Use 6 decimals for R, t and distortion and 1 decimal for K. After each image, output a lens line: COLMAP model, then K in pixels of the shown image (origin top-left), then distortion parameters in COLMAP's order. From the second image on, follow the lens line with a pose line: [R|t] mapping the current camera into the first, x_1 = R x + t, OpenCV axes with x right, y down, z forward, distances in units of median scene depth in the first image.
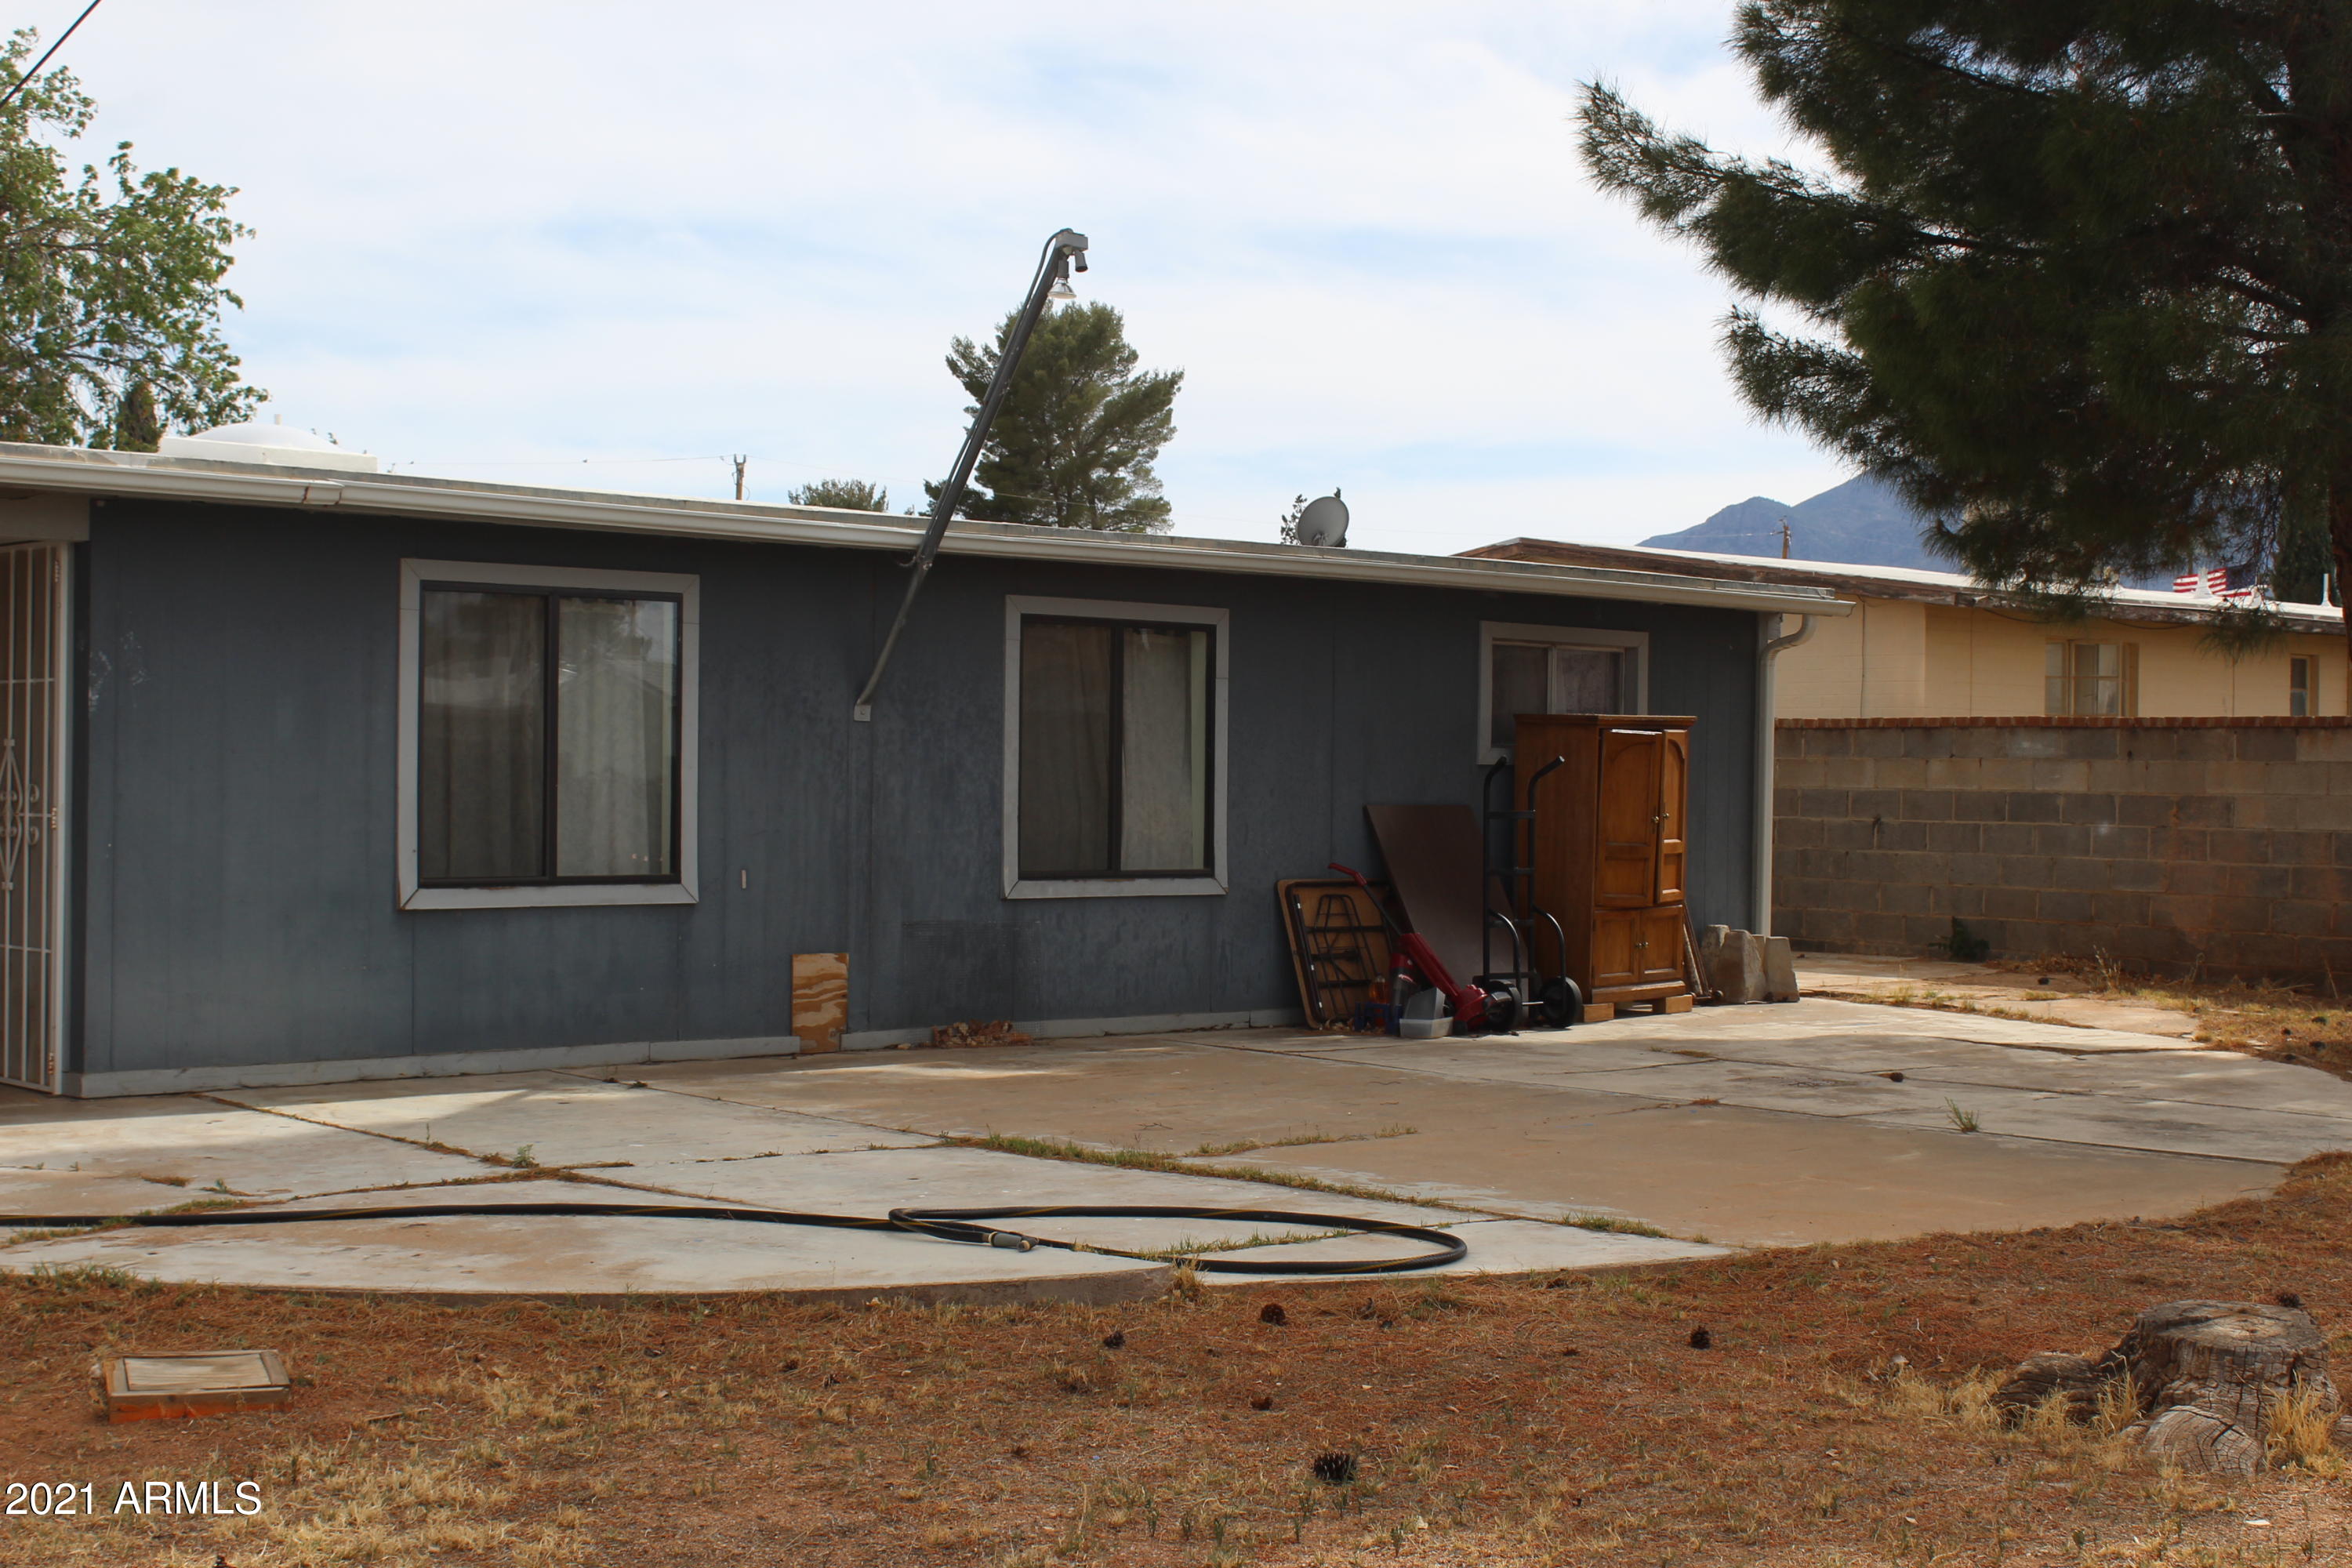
lens RADIAL K [[3168.9, 0, 1176.0], [0, 3168.9, 784.0], [0, 0, 1]] dist [-0.119079, 0.382427]
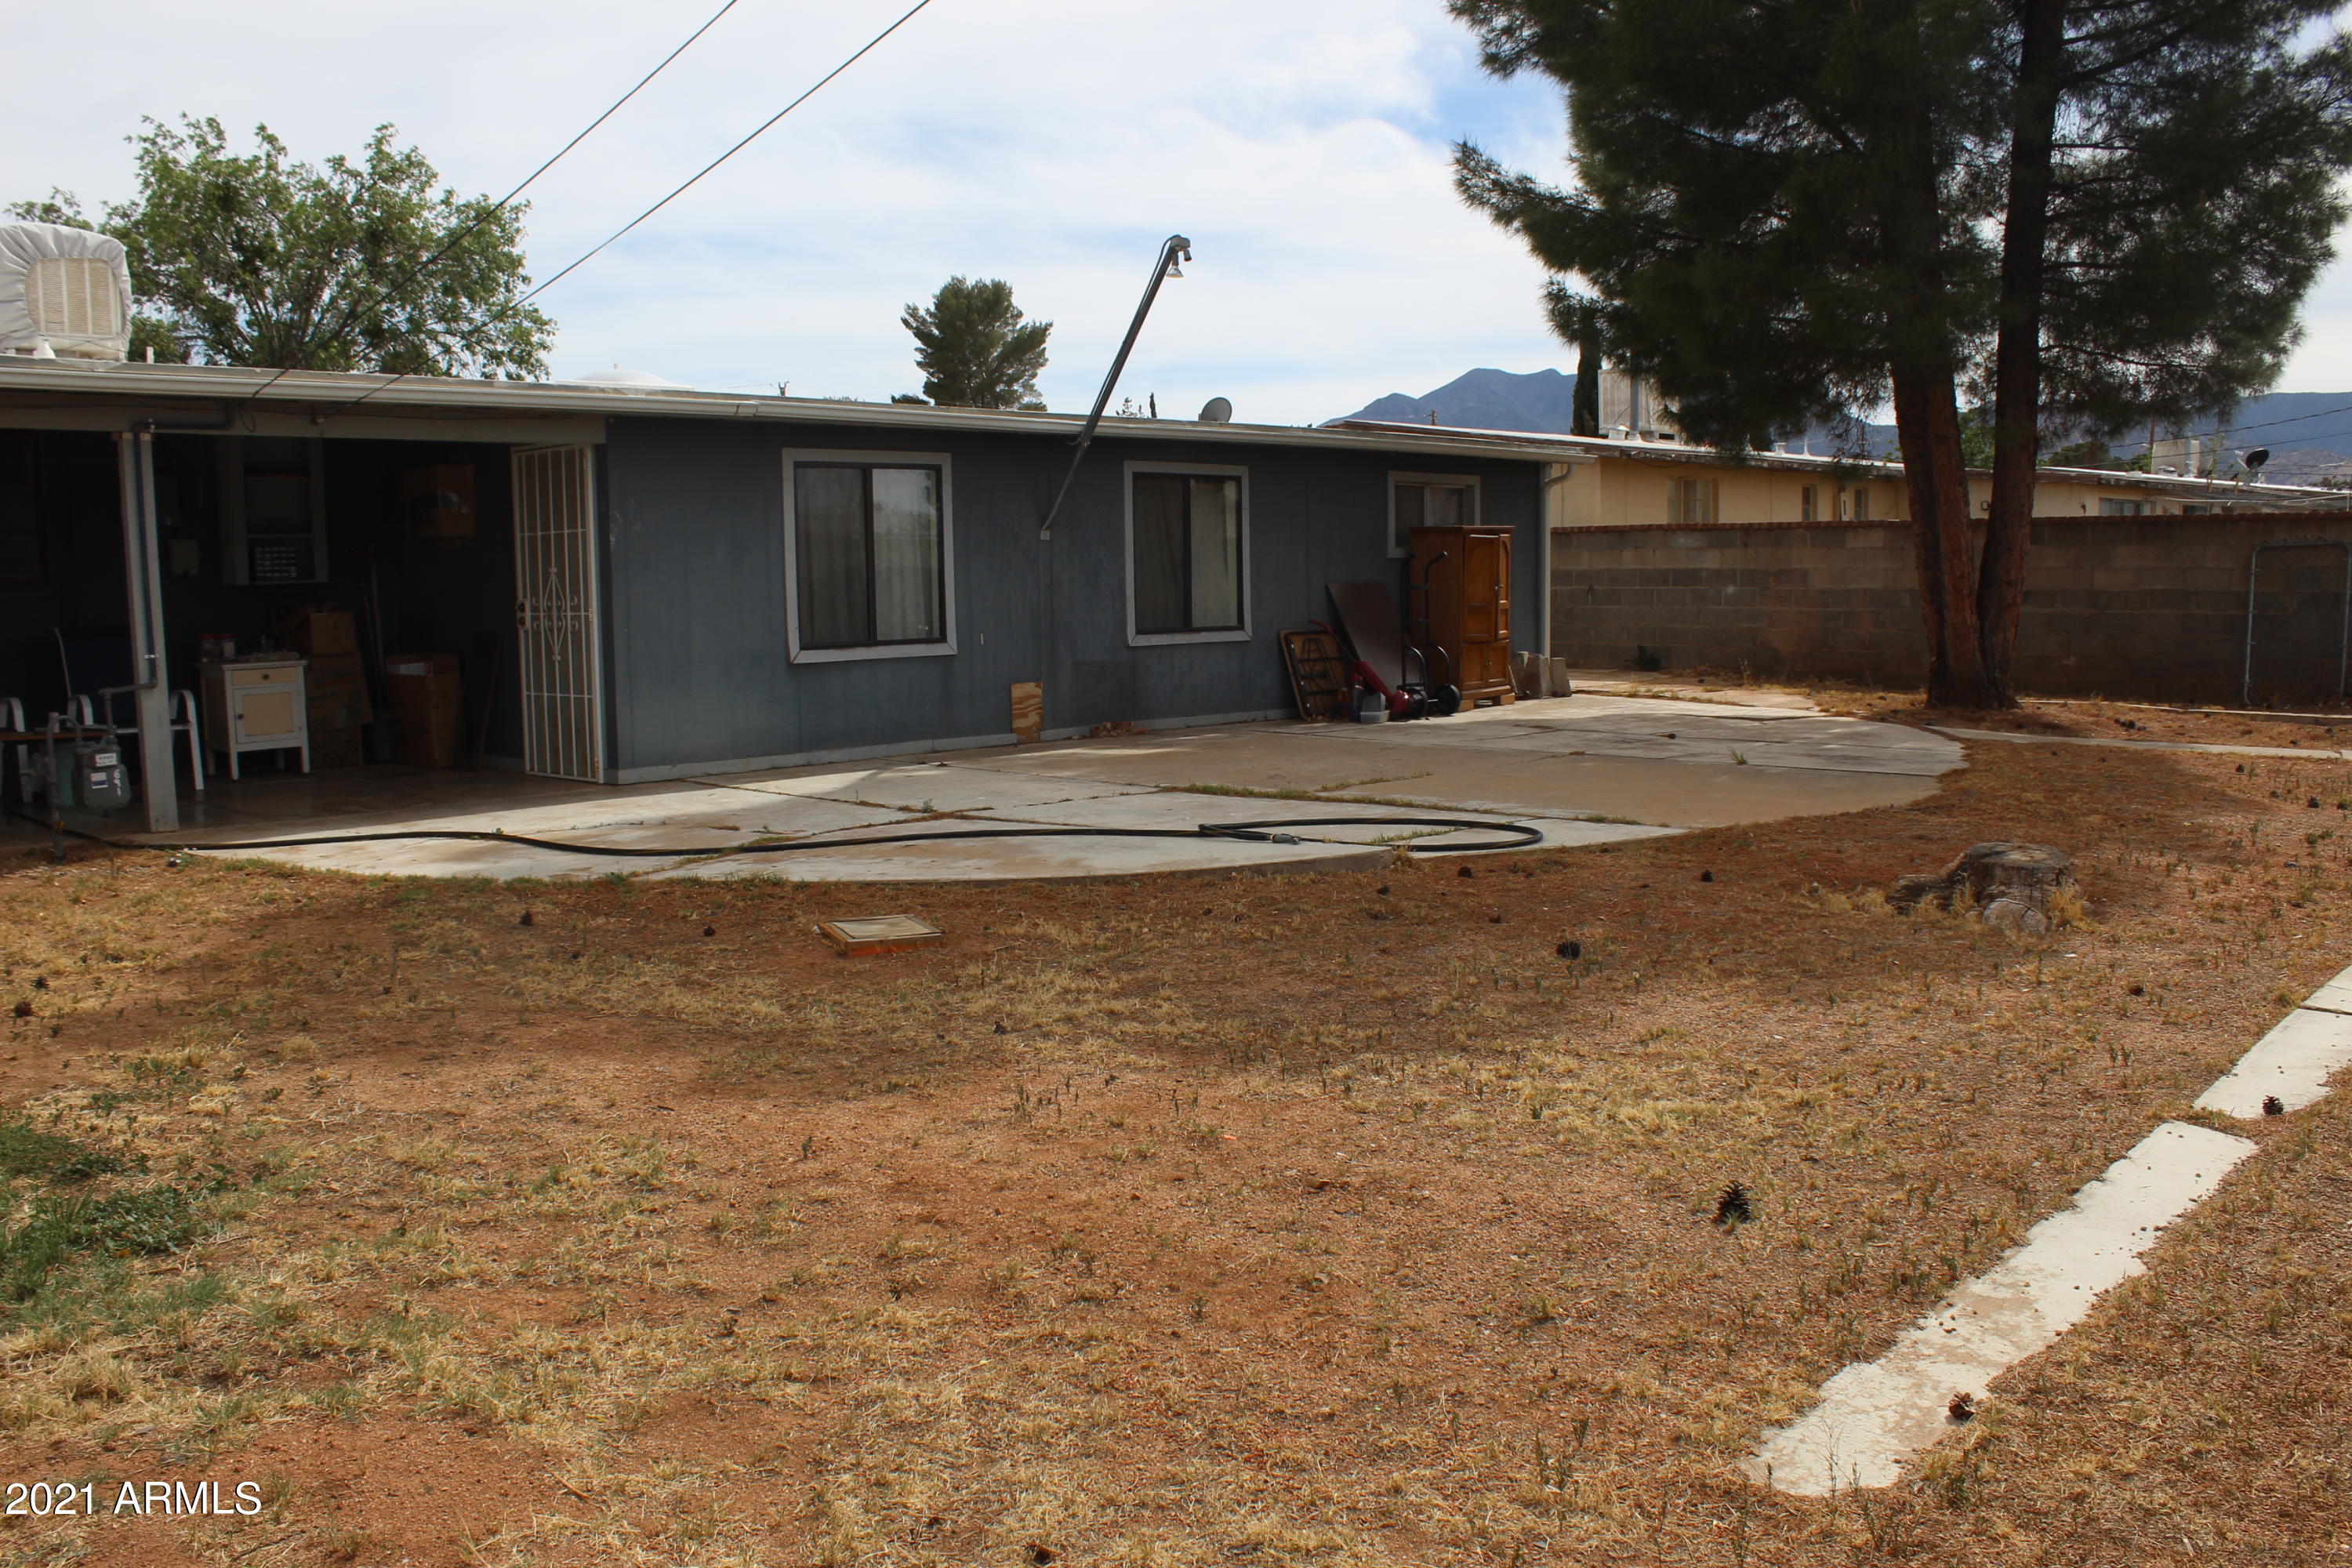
lens RADIAL K [[1981.3, 0, 1176.0], [0, 1981.3, 784.0], [0, 0, 1]] dist [-0.196802, 0.347436]
pose [[0.997055, -0.035298, 0.068086, -0.099651], [0.028145, 0.994253, 0.103293, 0.001869], [-0.071341, -0.101072, 0.992318, -0.027873]]
